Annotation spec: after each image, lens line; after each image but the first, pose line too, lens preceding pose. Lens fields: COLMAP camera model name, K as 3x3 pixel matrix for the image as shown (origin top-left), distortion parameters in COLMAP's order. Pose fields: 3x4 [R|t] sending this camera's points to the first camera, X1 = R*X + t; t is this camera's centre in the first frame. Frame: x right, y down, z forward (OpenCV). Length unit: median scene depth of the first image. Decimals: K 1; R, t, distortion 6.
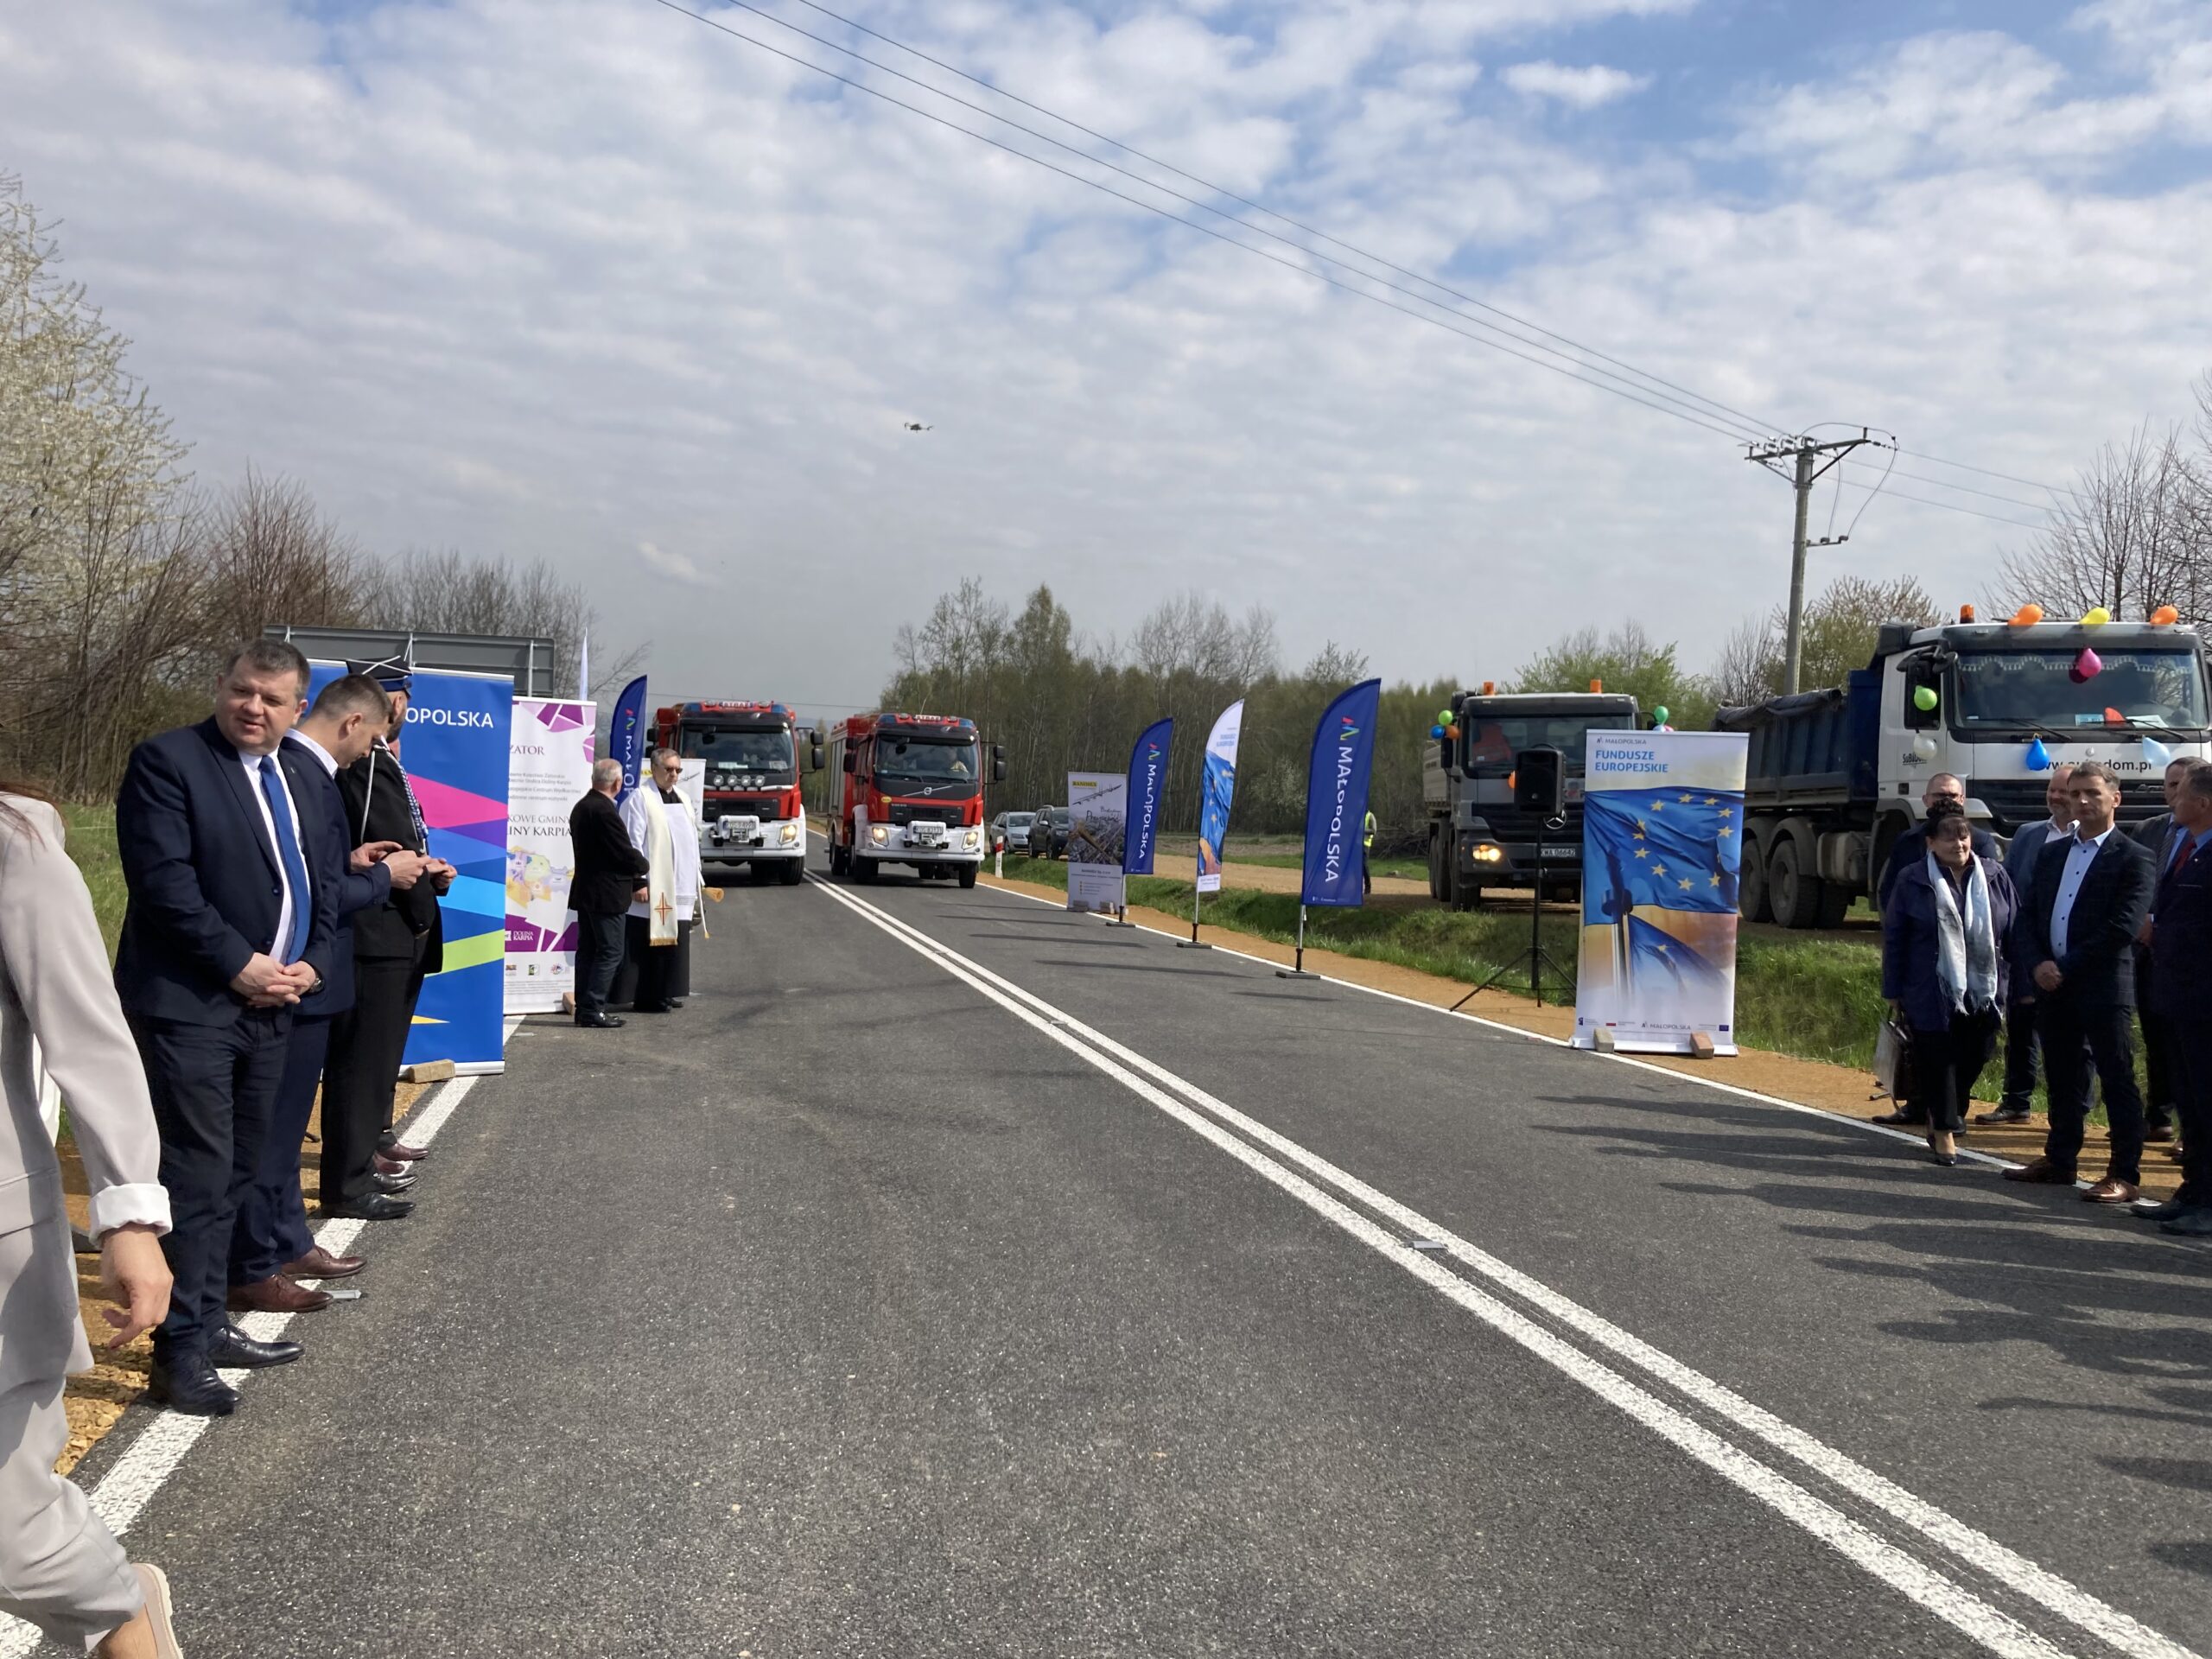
lens RADIAL K [[2141.0, 0, 1106.0], [0, 2141.0, 829.5], [0, 0, 1]] dist [0.019285, 0.000549]
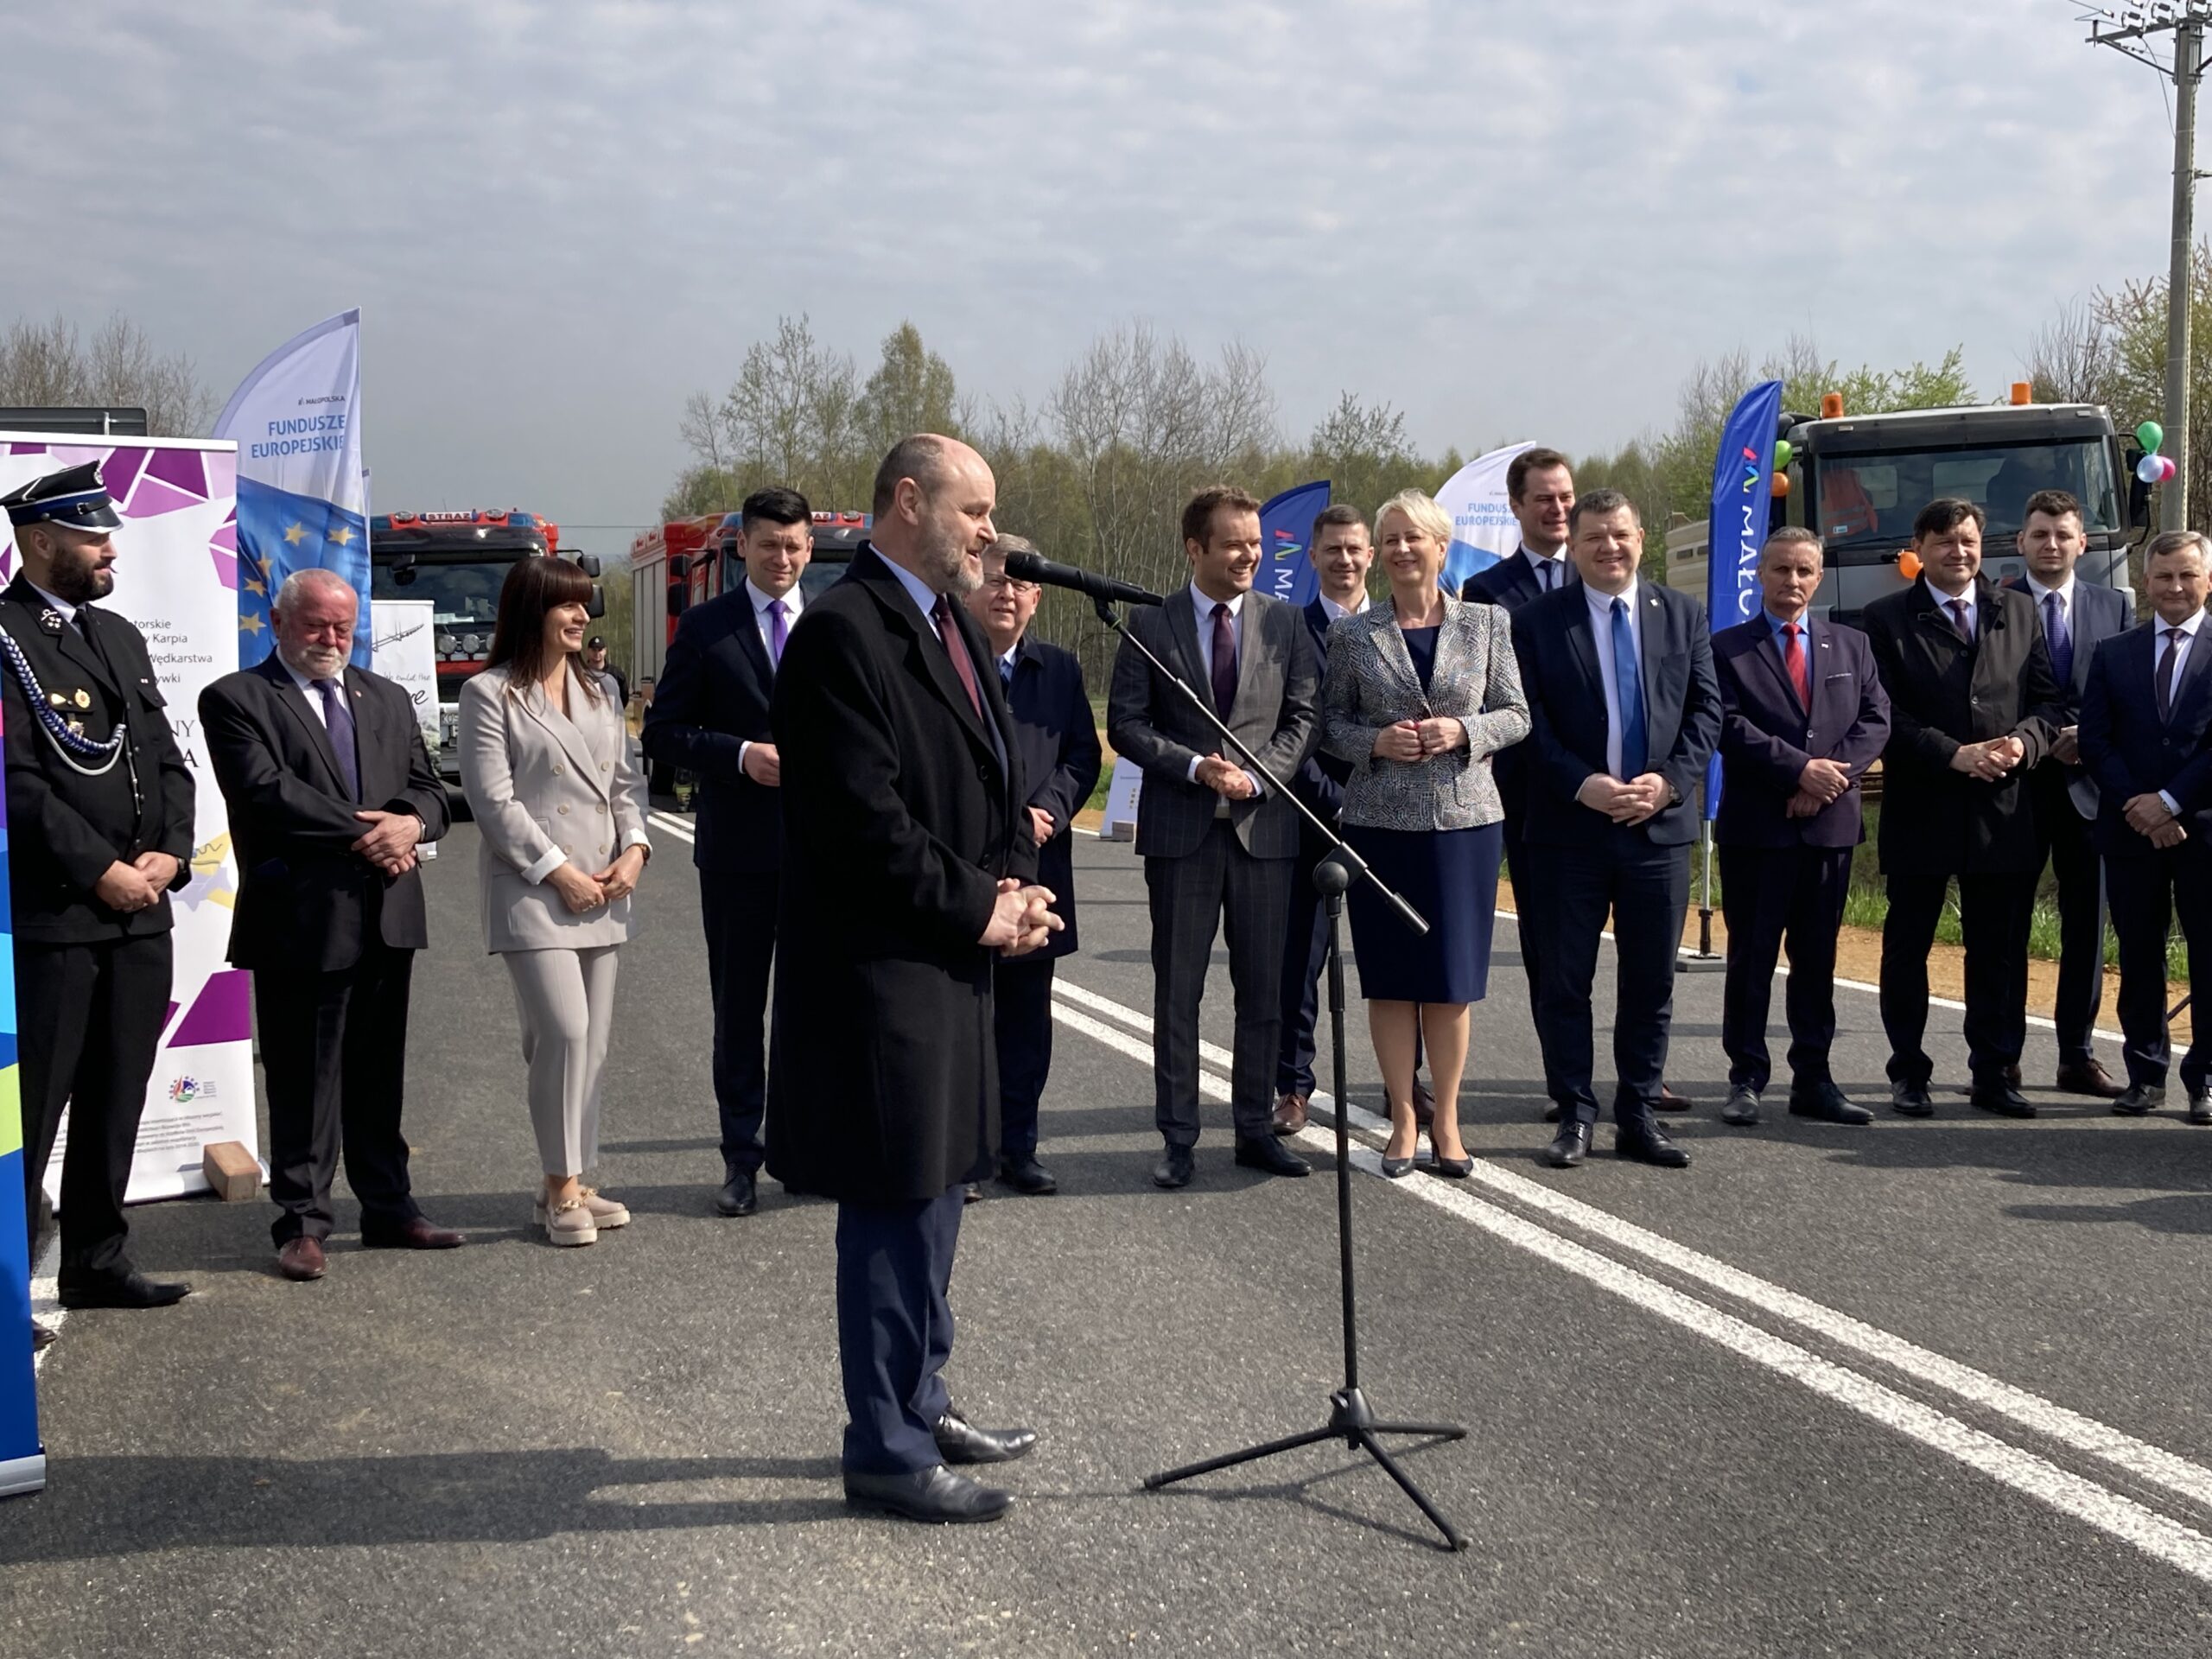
lens RADIAL K [[2685.4, 0, 1056.7], [0, 2685.4, 831.4], [0, 0, 1]] dist [0.139136, -0.529554]
pose [[0.996638, -0.053944, 0.061661, -0.059820], [0.050712, 0.997315, 0.052824, -0.001829], [-0.064345, -0.049520, 0.996698, 0.238416]]
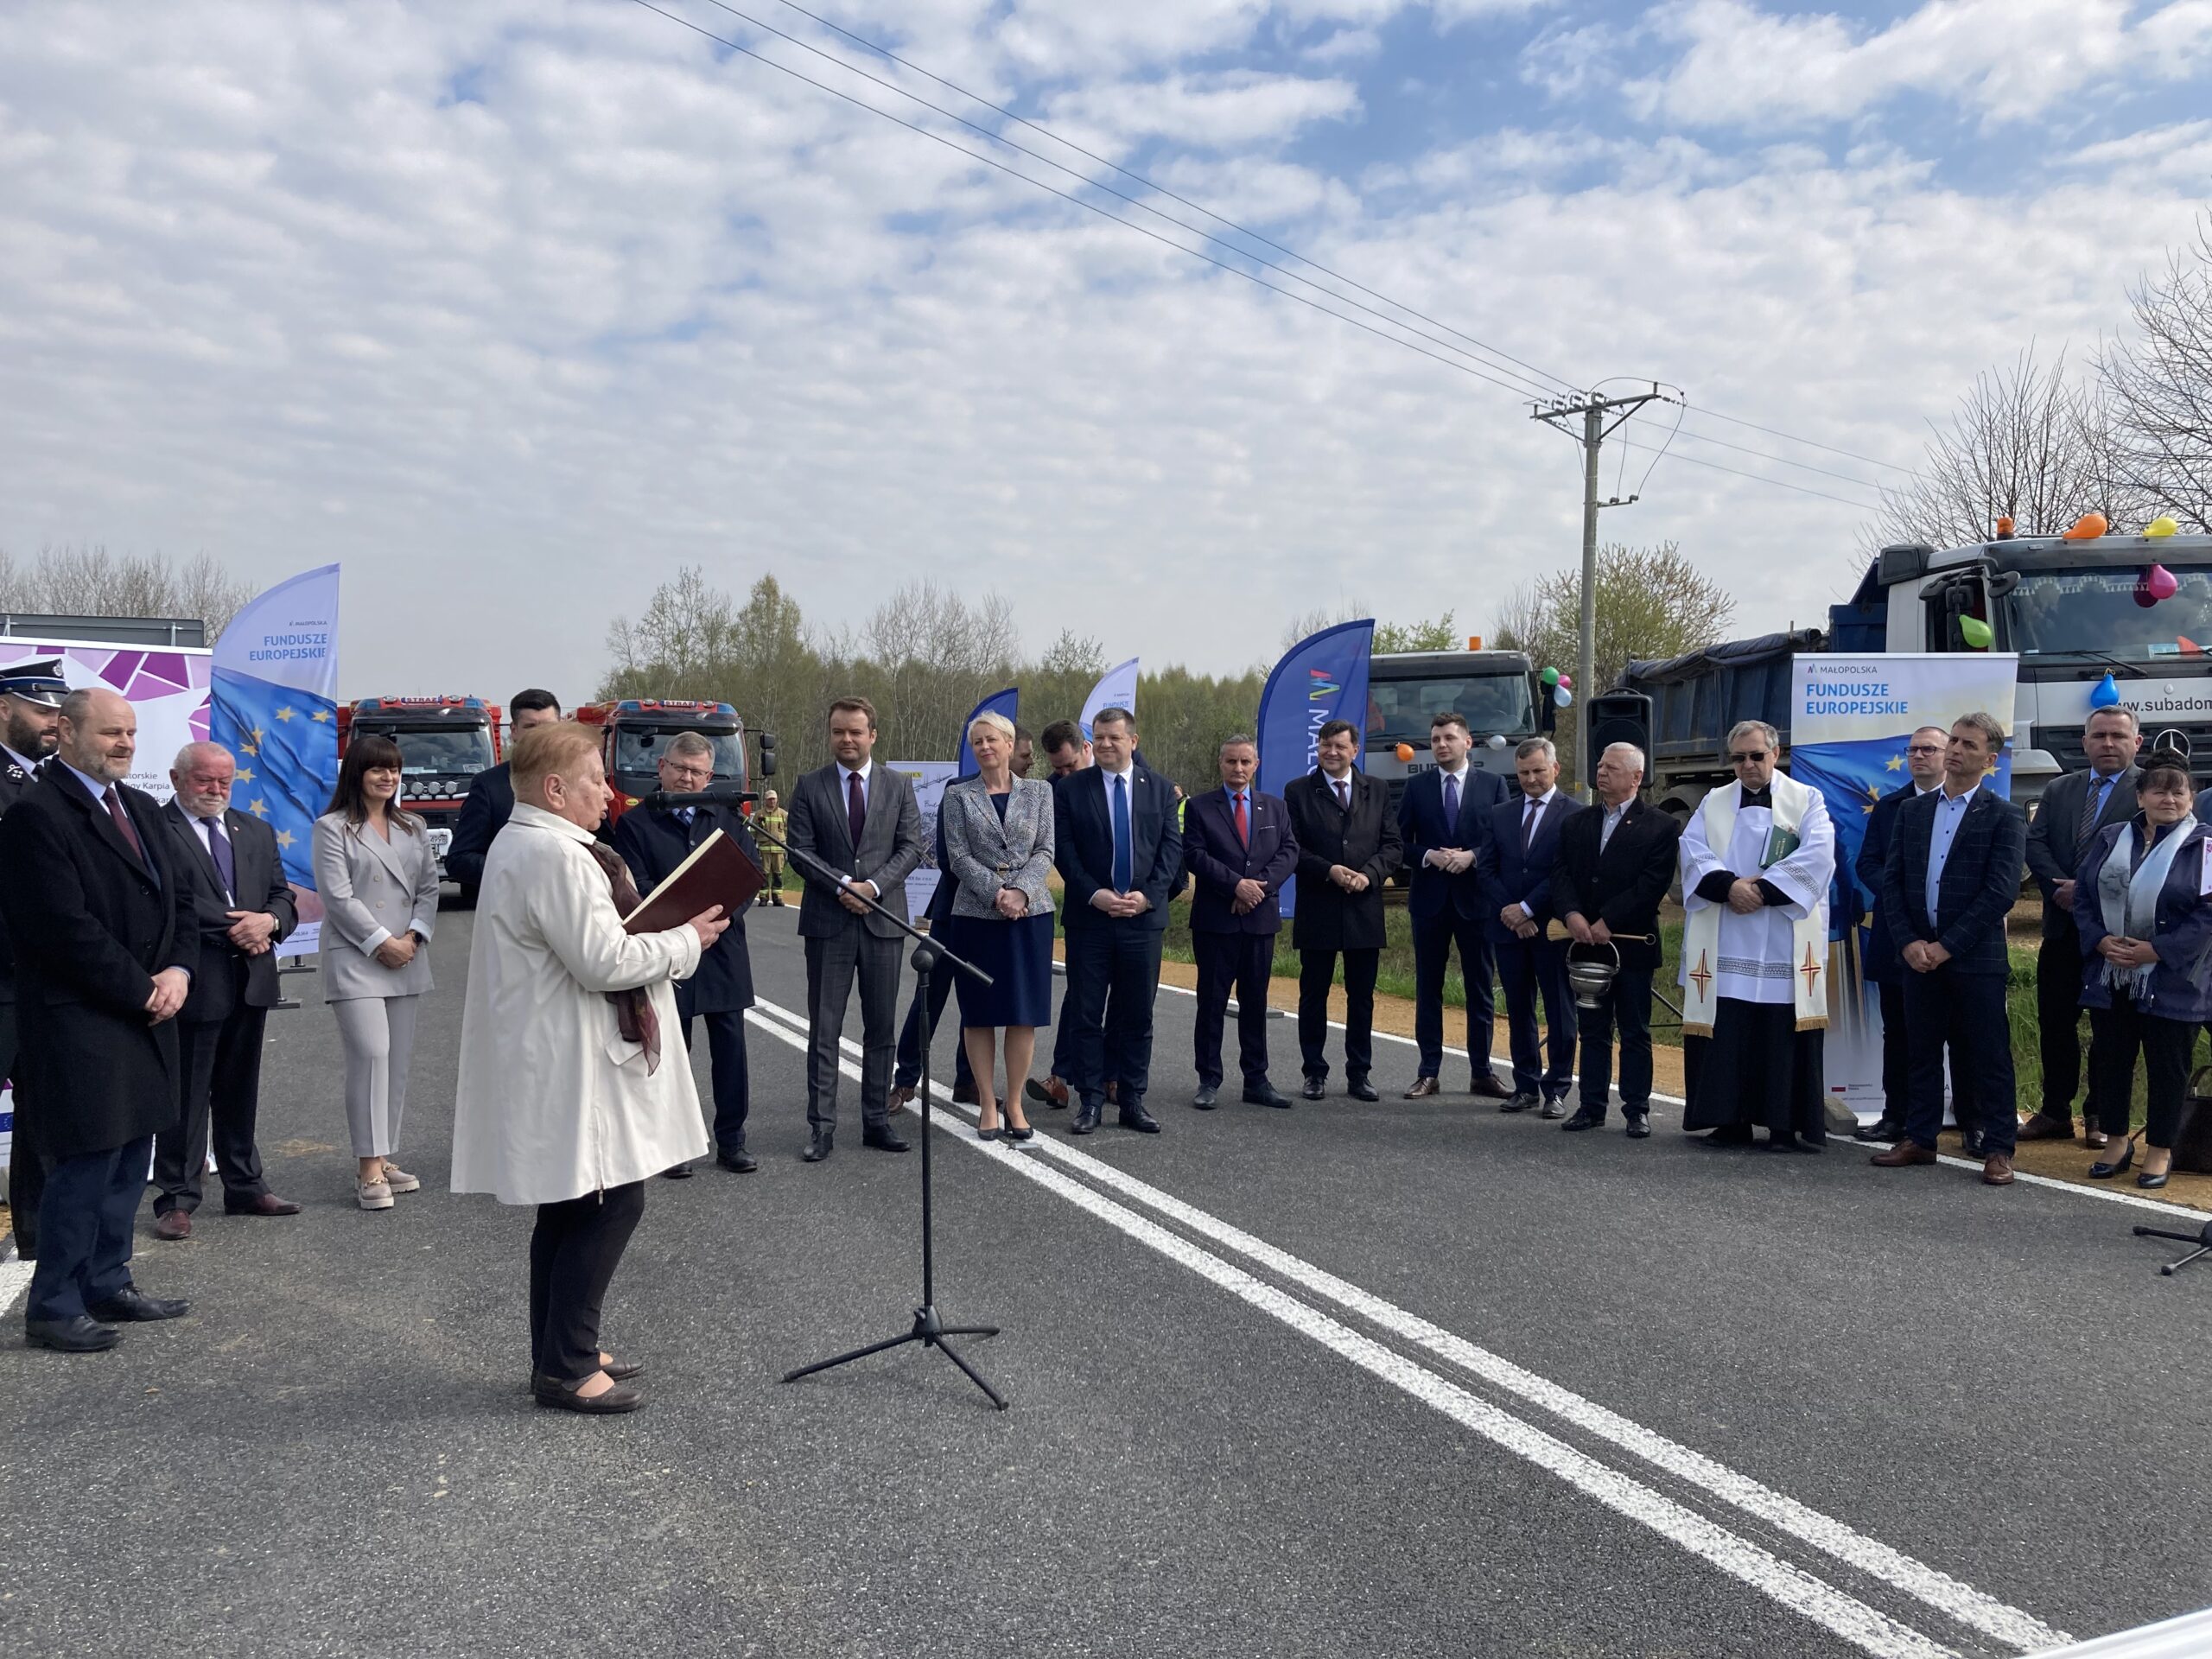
lens RADIAL K [[1821.2, 0, 1114.1], [0, 1821.2, 840.5], [0, 0, 1]] dist [0.013226, -0.014962]
pose [[0.982122, -0.039576, 0.184038, -0.044976], [0.037507, 0.999188, 0.014711, -0.002192], [-0.184471, -0.007545, 0.982809, 0.235706]]
